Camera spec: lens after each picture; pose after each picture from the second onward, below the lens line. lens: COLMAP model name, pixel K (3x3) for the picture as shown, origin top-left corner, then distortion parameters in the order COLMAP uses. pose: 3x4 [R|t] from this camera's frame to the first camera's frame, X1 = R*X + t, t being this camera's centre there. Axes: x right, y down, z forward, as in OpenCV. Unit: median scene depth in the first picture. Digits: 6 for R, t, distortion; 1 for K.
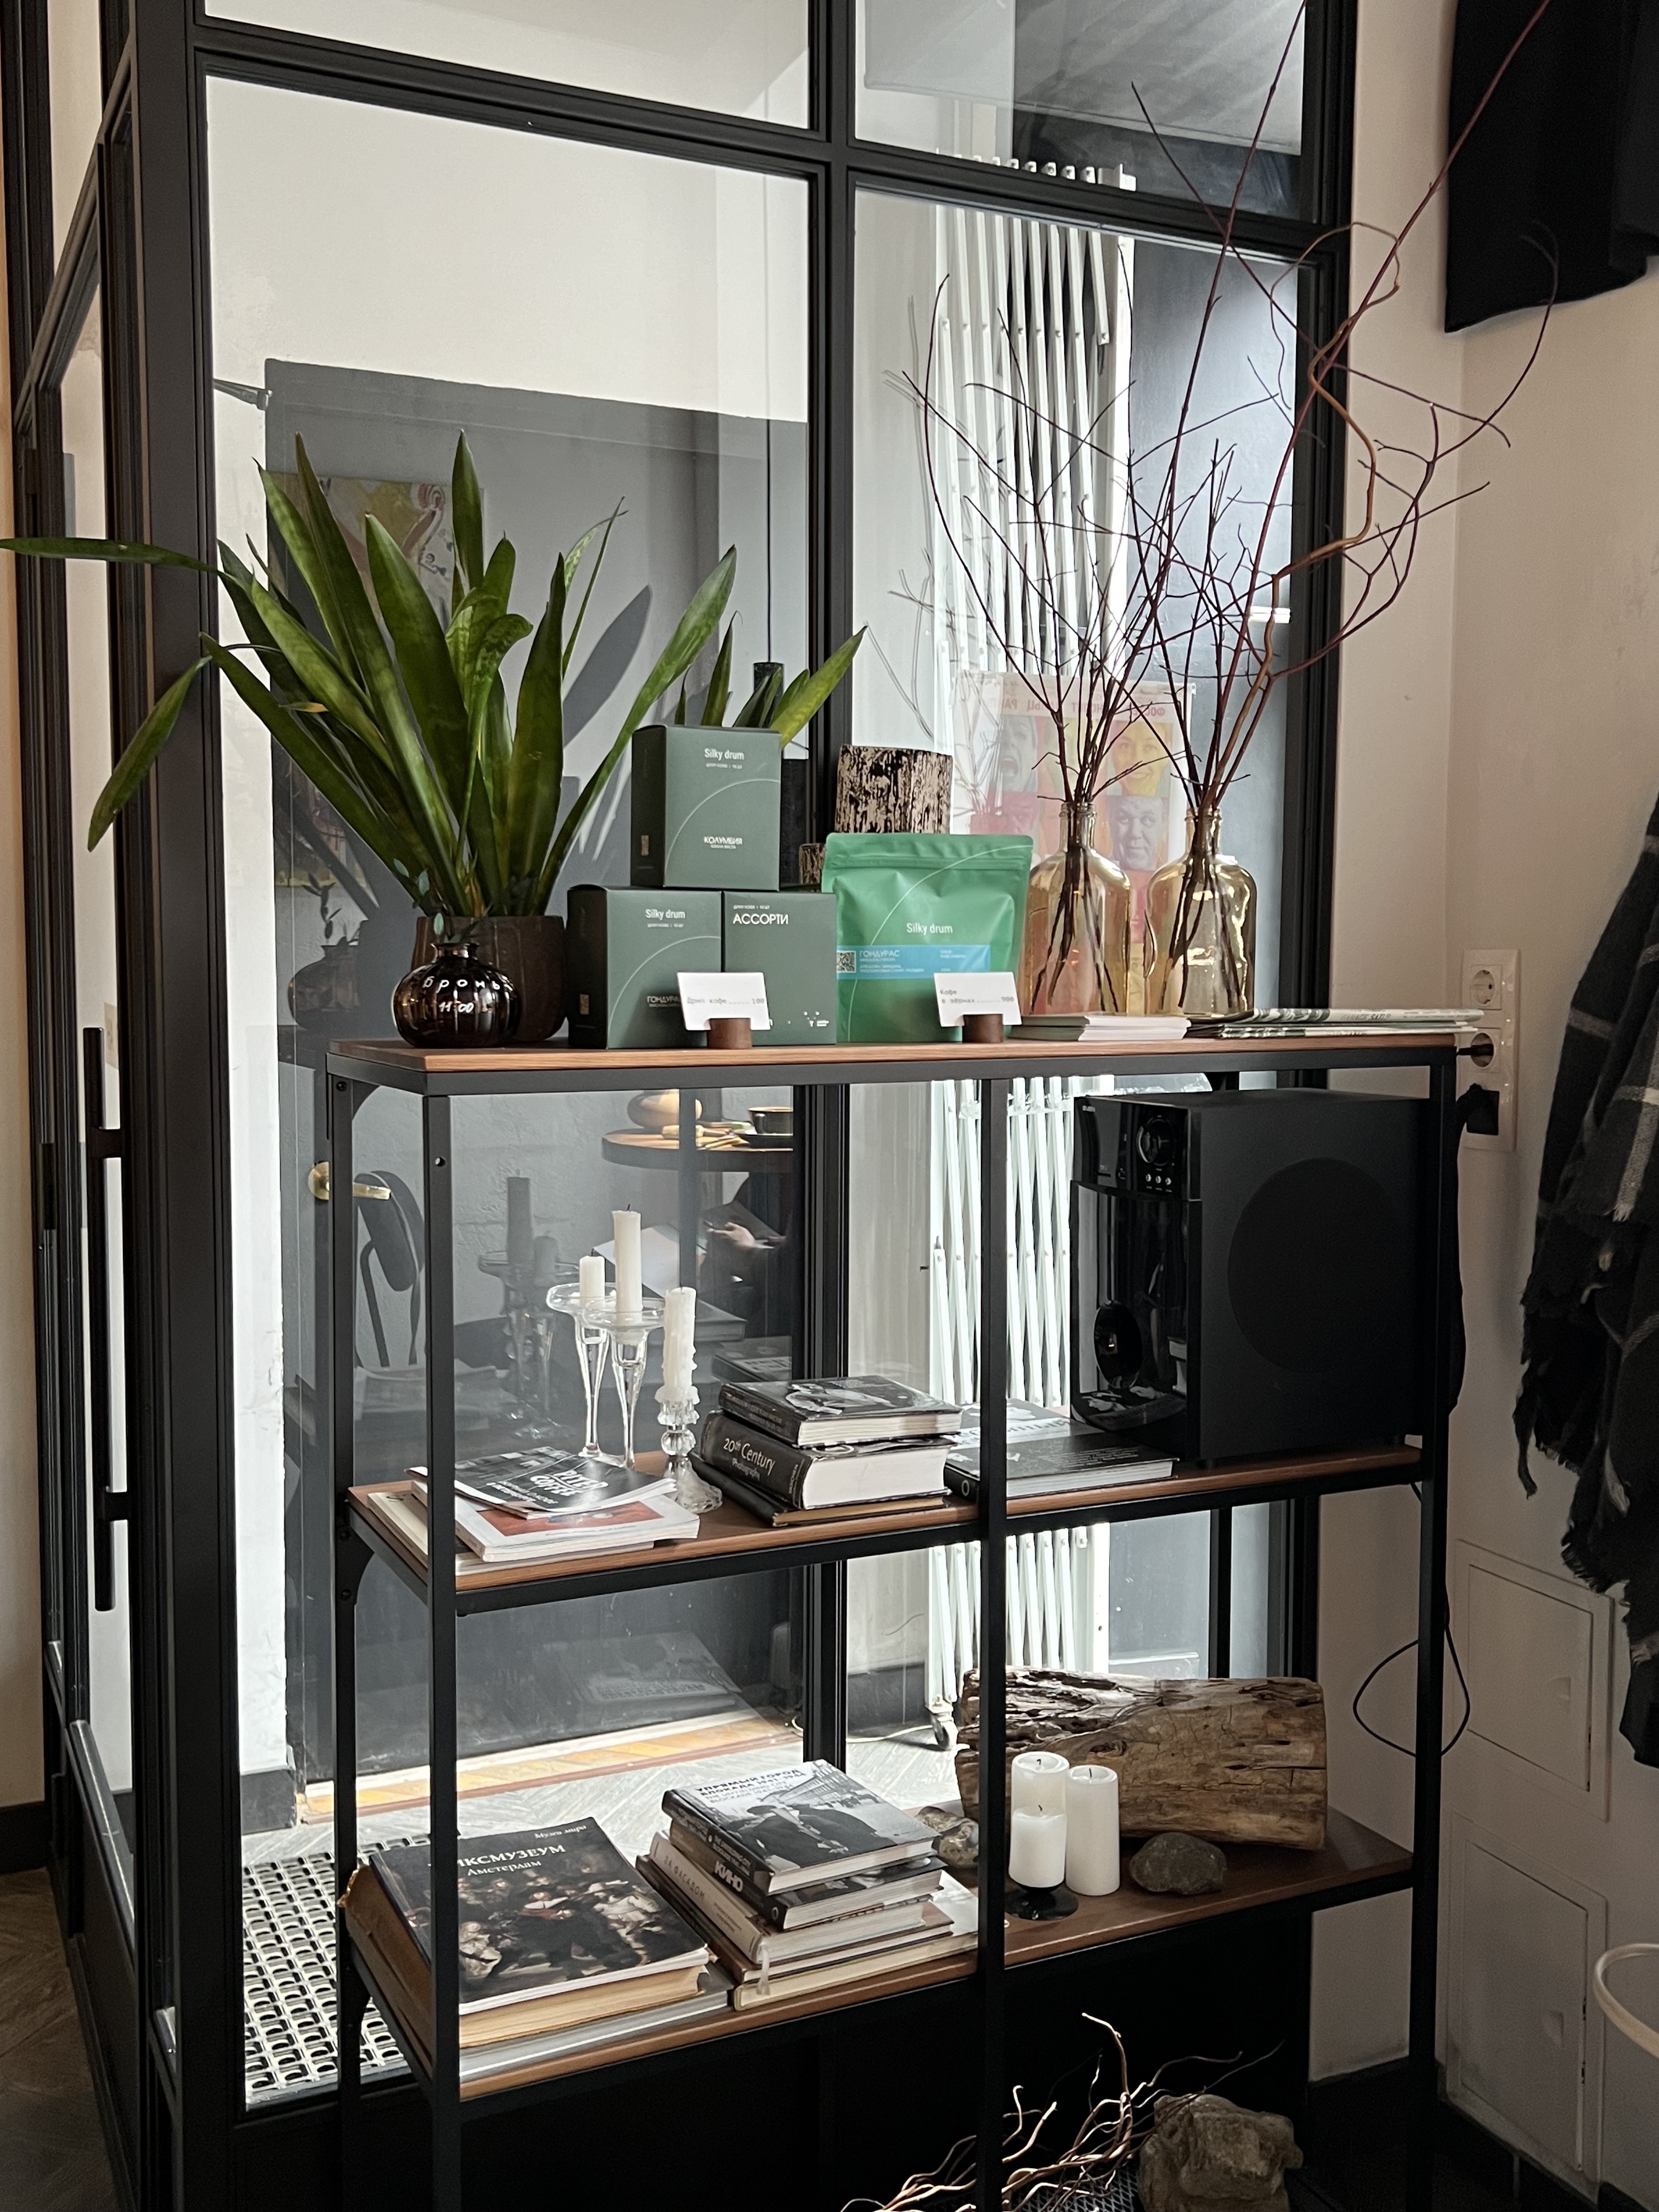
lens RADIAL K [[2060.7, 0, 829.5], [0, 2060.7, 1106.0], [0, 0, 1]] dist [0.000240, 0.000081]
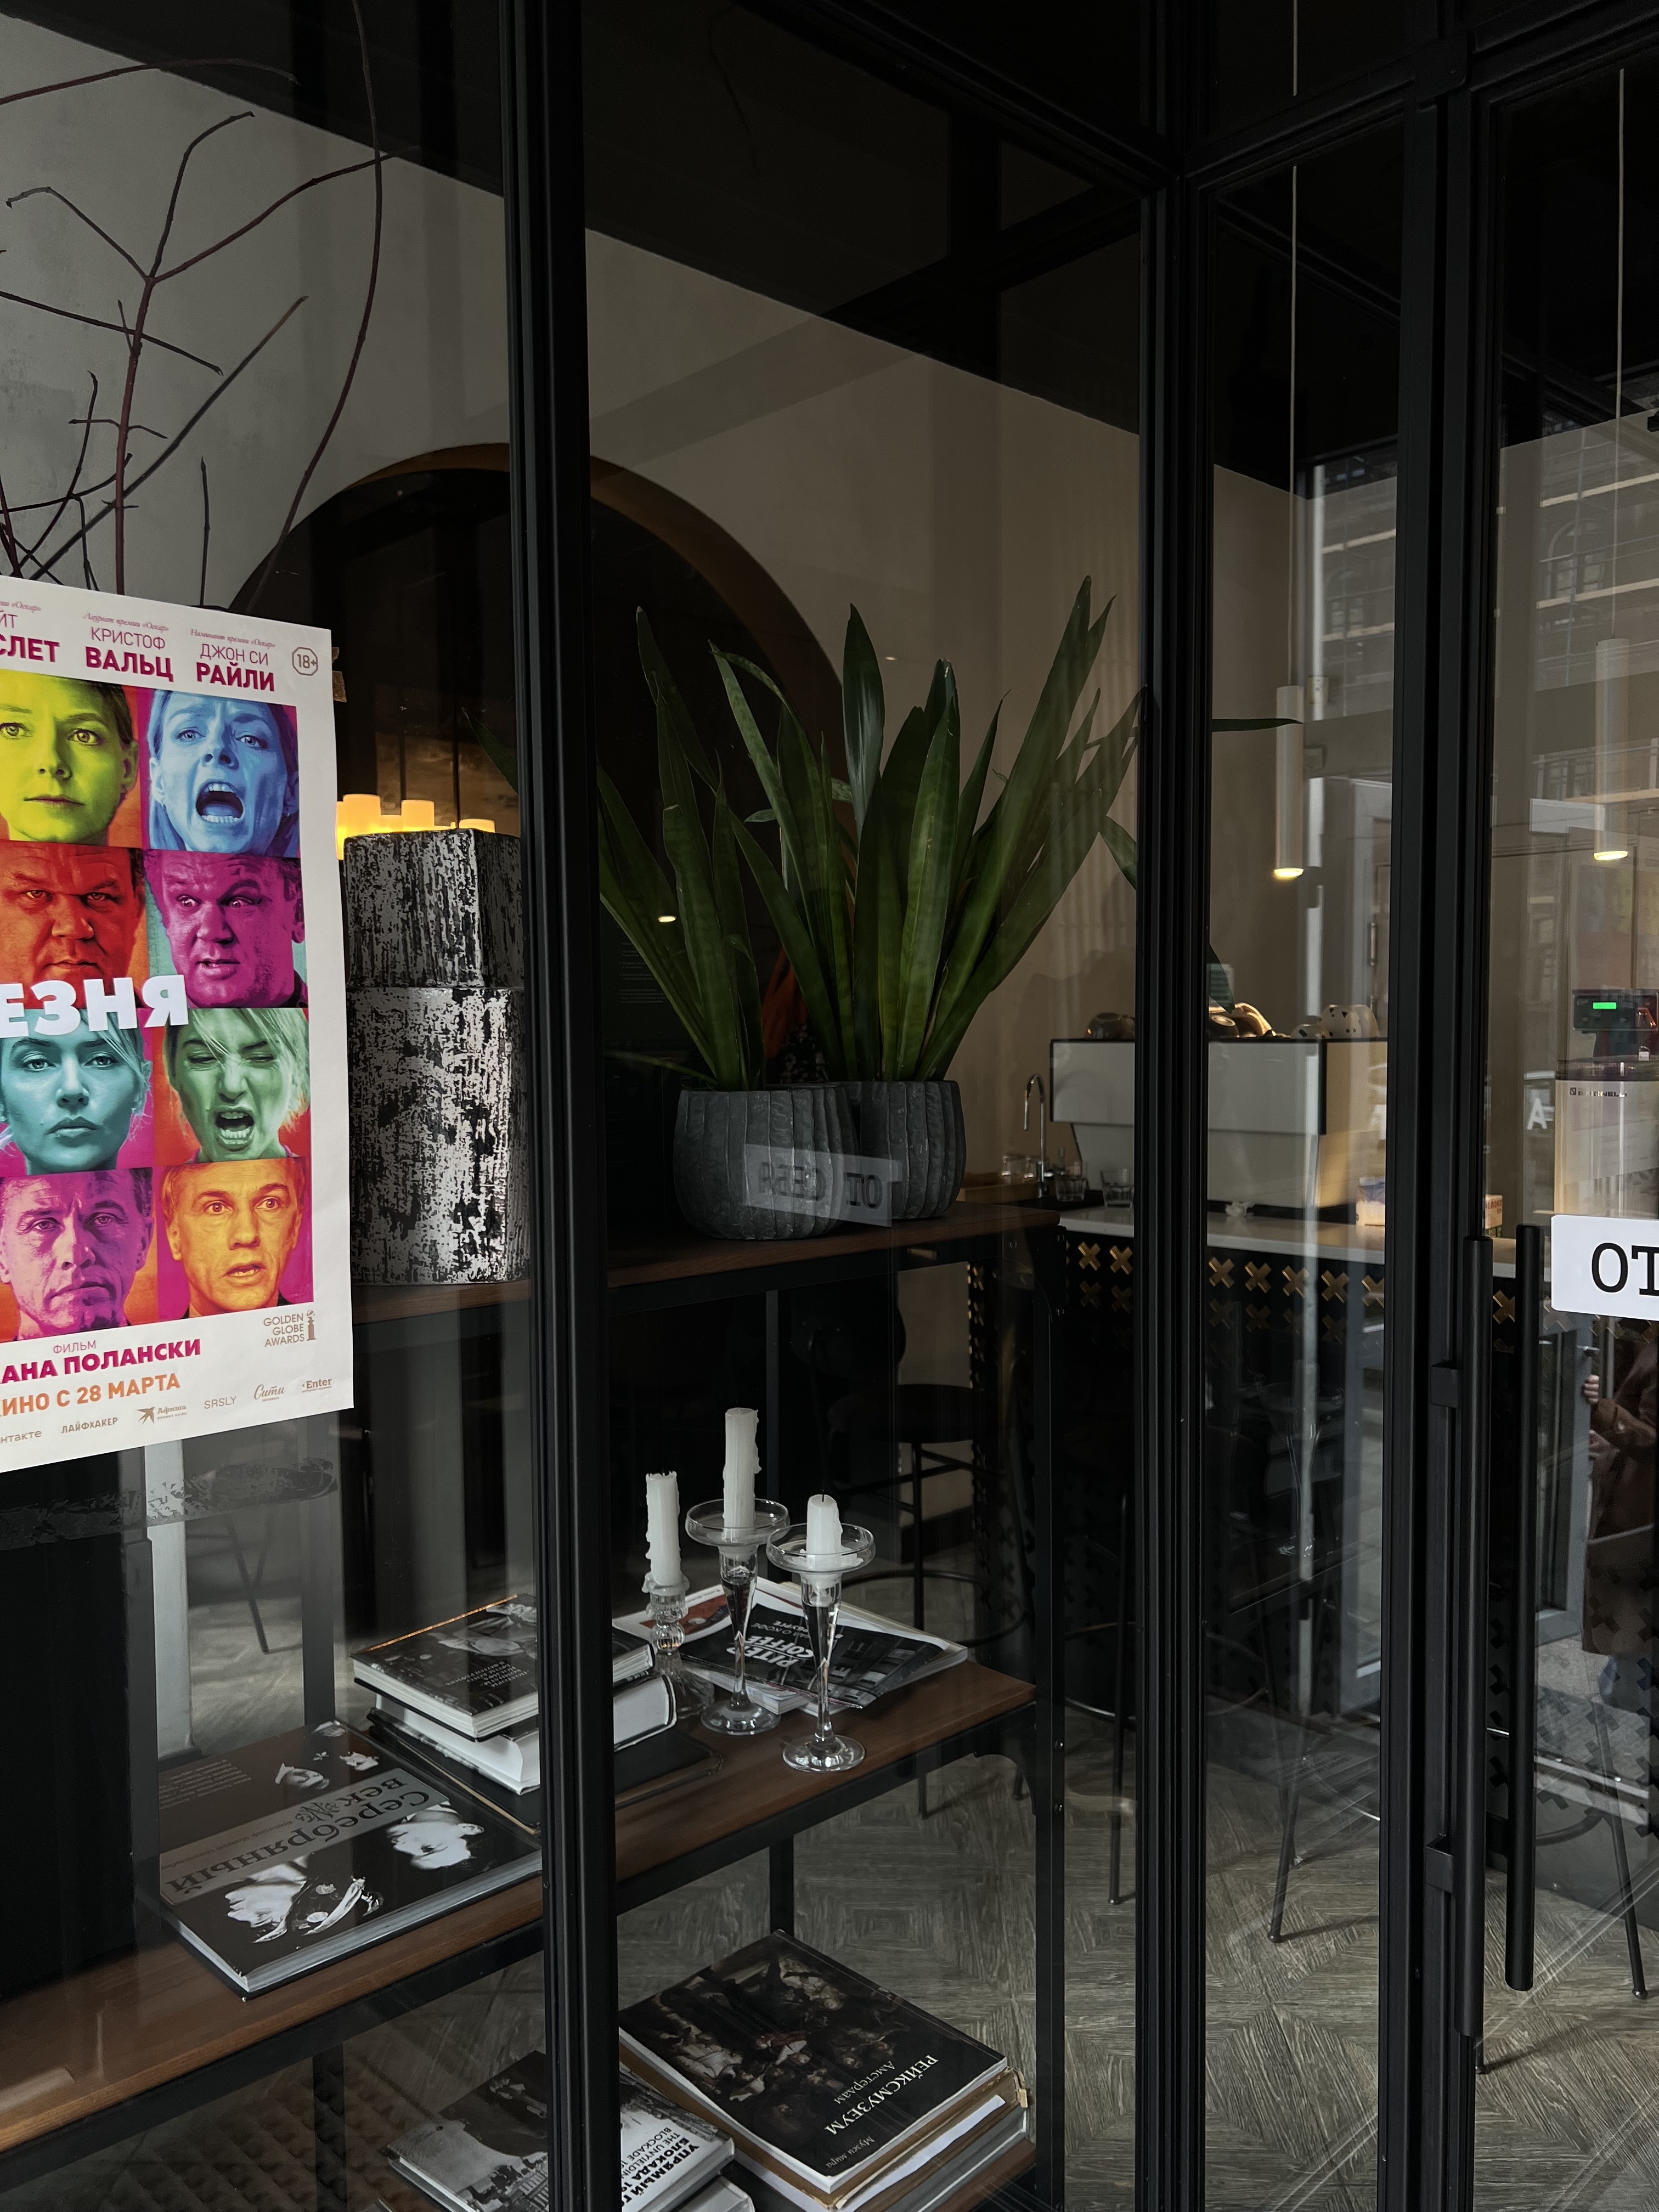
lens RADIAL K [[1688.1, 0, 829.5], [0, 1688.1, 1106.0], [0, 0, 1]] dist [0.005781, 0.000881]
pose [[-0.948742, 0.025616, -0.315013, 0.093889], [-0.014903, 0.991976, 0.125548, -0.178101], [0.315701, 0.123807, -0.940747, 1.728133]]
